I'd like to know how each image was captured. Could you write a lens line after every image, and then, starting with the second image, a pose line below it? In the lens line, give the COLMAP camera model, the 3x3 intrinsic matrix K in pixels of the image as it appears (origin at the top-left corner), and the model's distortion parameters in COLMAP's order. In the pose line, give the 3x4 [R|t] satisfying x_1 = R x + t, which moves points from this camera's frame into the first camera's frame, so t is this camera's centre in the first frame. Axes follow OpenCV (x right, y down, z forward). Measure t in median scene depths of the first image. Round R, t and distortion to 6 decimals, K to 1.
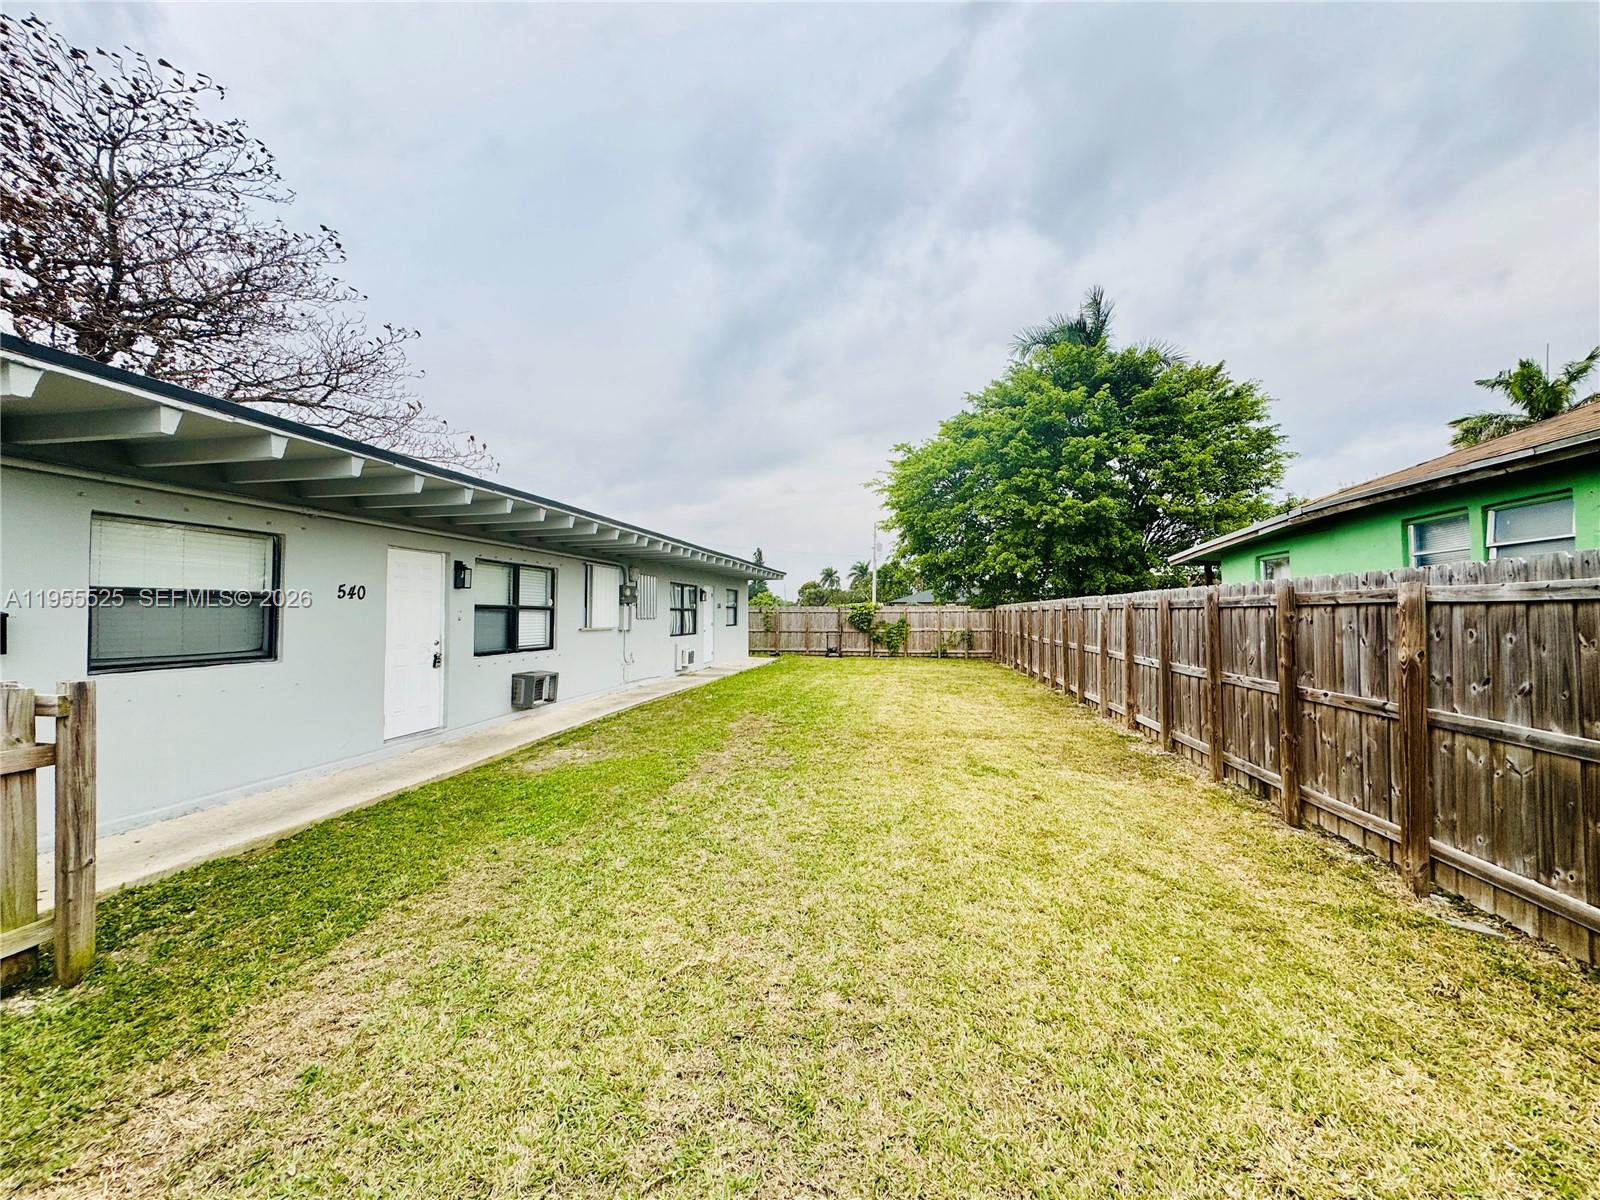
lens RADIAL K [[635.8, 0, 802.2], [0, 635.8, 599.4], [0, 0, 1]] dist [-0.003169, 0.000176]
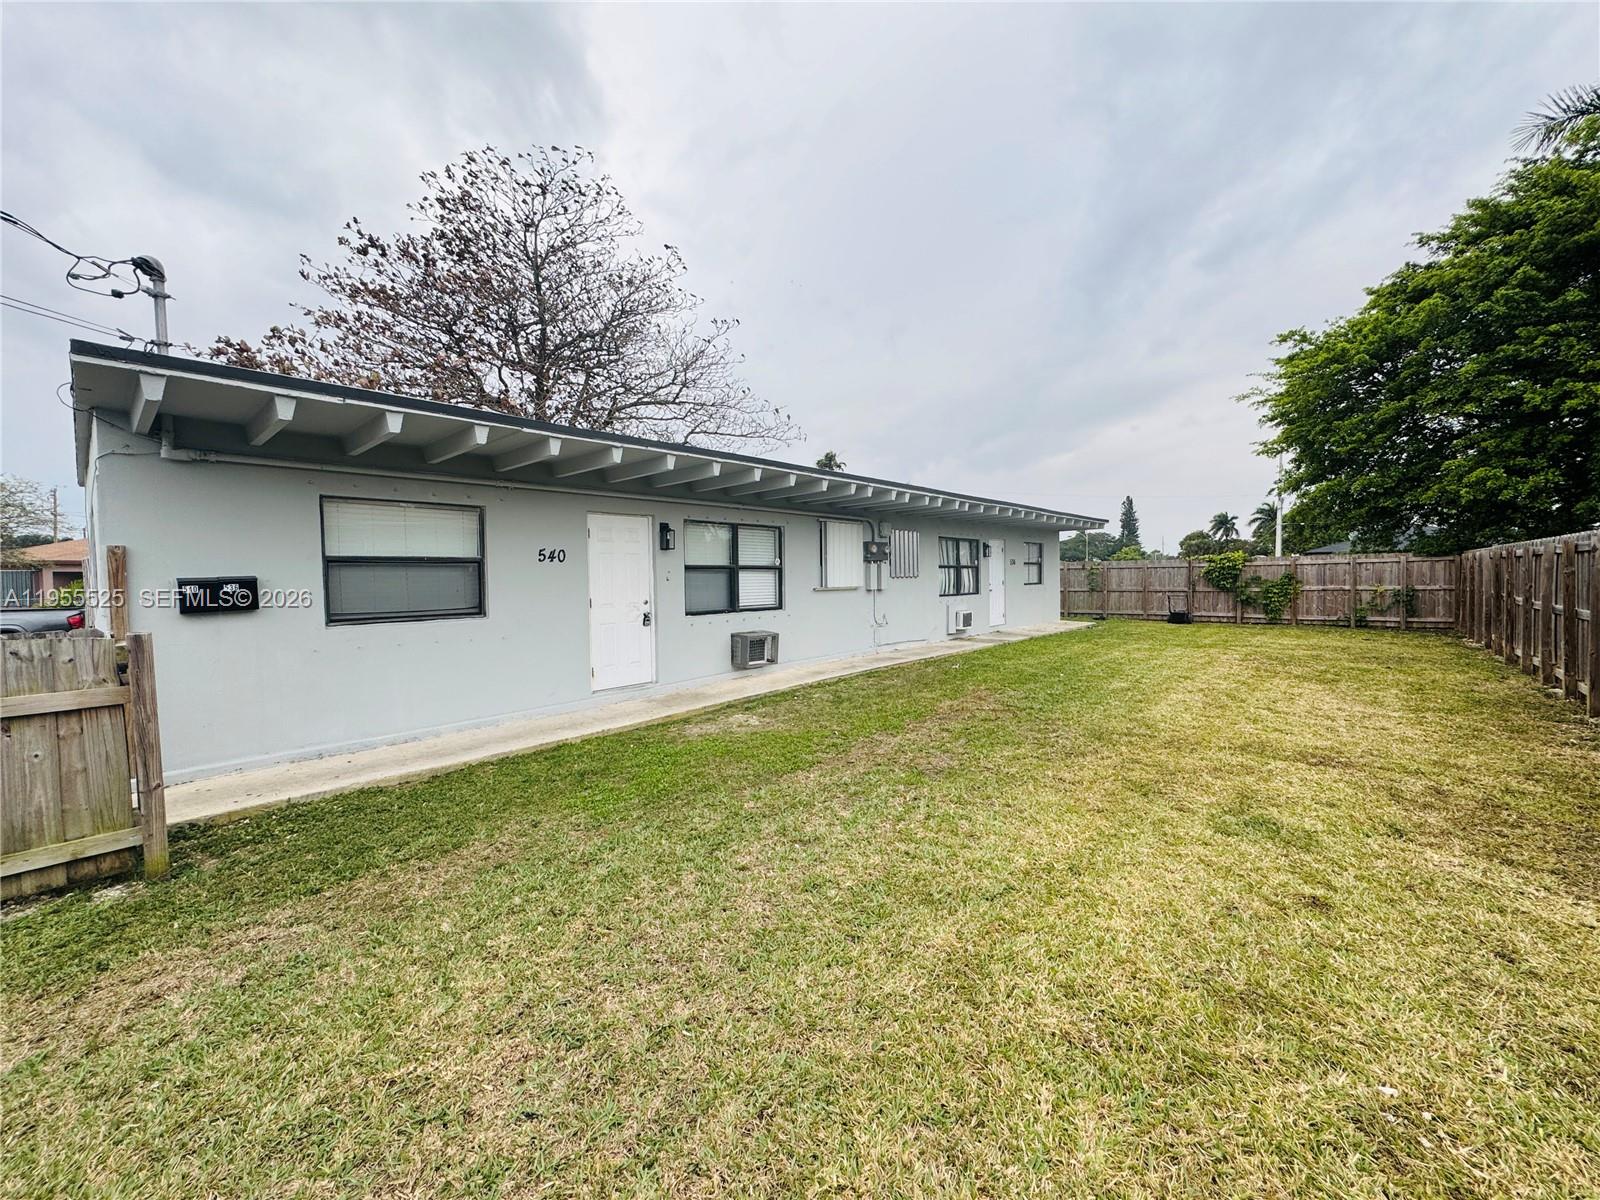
lens RADIAL K [[635.8, 0, 806.1], [0, 635.8, 597.3], [0, 0, 1]] dist [-0.003169, 0.000176]
pose [[0.852315, 0.003595, -0.523017, 0.152584], [0.027772, 0.998255, 0.052118, 0.009826], [0.522292, -0.058946, 0.850727, 0.185954]]
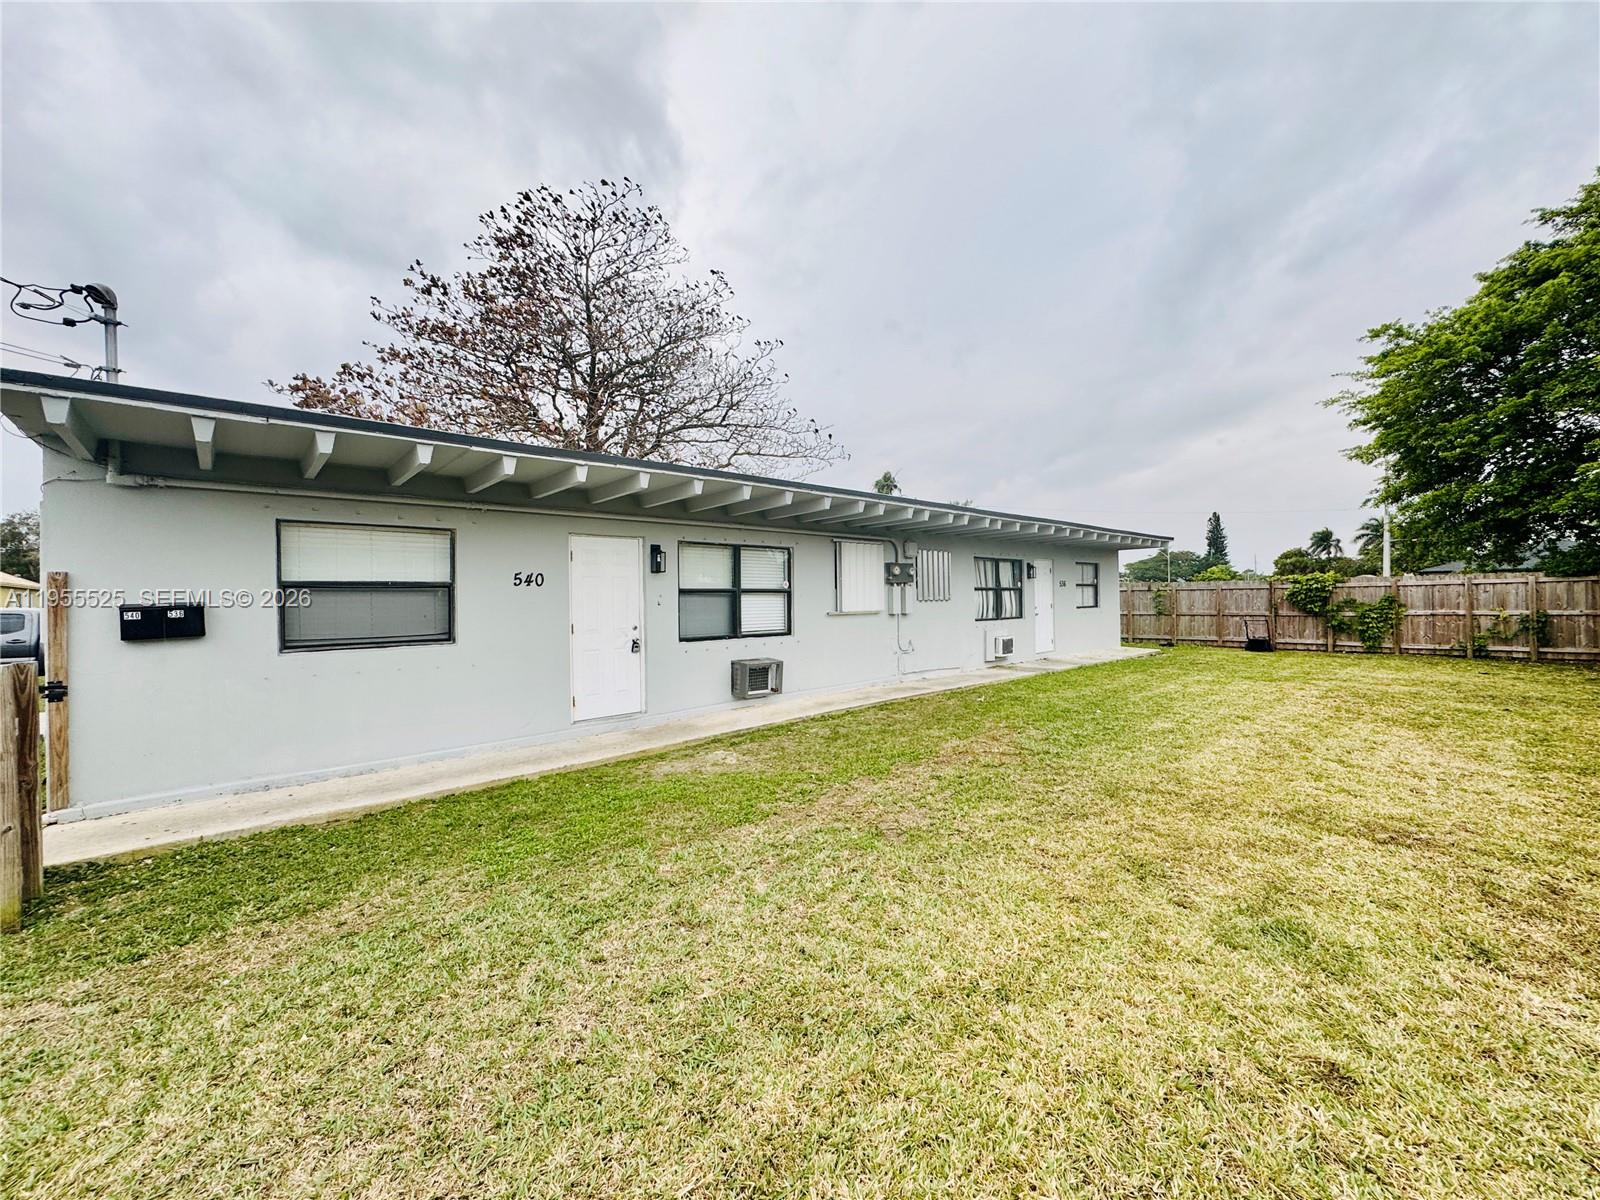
lens RADIAL K [[635.8, 0, 807.7], [0, 635.8, 596.7], [0, 0, 1]] dist [-0.003169, 0.000176]
pose [[0.791878, -0.013647, -0.610527, 0.192099], [0.029191, 0.999453, 0.015523, 0.009005], [0.609982, -0.030114, 0.791843, 0.284785]]
